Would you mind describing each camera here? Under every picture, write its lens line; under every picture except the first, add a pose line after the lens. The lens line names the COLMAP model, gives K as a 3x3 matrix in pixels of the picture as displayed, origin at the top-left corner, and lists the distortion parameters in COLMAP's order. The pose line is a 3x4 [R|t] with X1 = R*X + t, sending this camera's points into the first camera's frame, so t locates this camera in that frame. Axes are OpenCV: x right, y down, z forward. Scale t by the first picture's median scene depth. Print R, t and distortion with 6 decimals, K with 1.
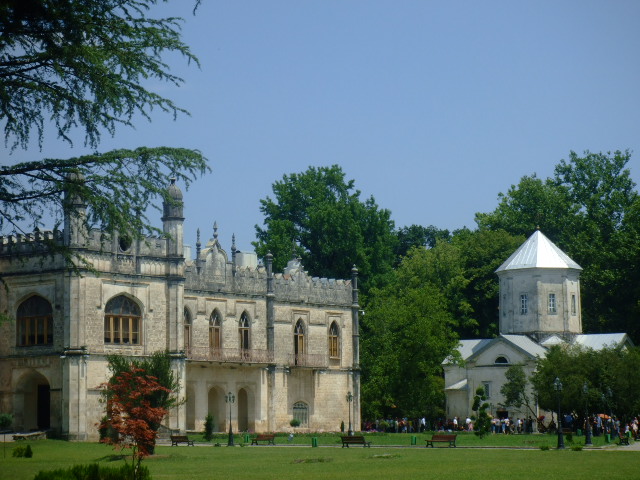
lens RADIAL K [[1848.3, 0, 320.0], [0, 1848.3, 240.0], [0, 0, 1]] dist [-0.105161, -0.453615]
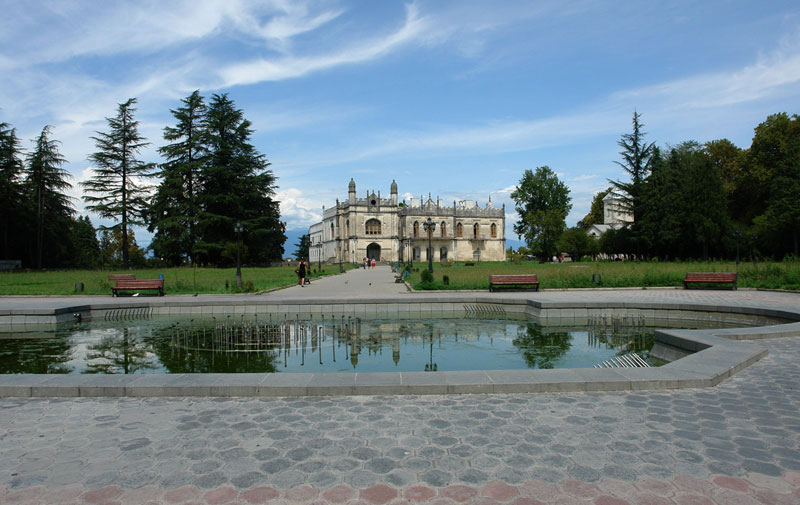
lens RADIAL K [[650.5, 0, 400.0], [0, 650.5, 252.5], [0, 0, 1]] dist [-0.002724, -0.000488]
pose [[0.850087, -0.012037, -0.526504, 0.461511], [0.059407, 0.995549, 0.073158, 0.007788], [0.523281, -0.093469, 0.847019, 0.068444]]
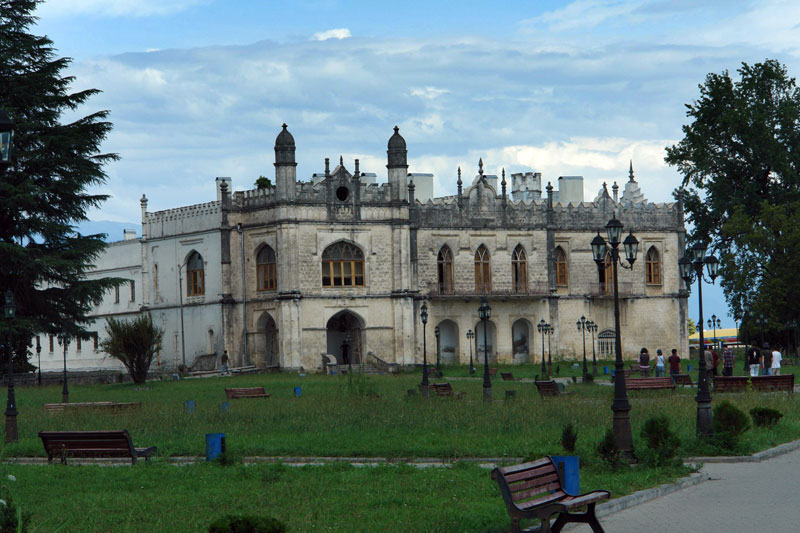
lens RADIAL K [[2979.4, 0, 400.0], [0, 2979.4, 266.5], [0, 0, 1]] dist [0.269901, 3.312252]
pose [[0.928949, -0.028785, -0.369086, 0.509441], [0.055976, 0.996431, 0.063174, -0.056981], [0.365951, -0.079346, 0.927246, -0.546994]]
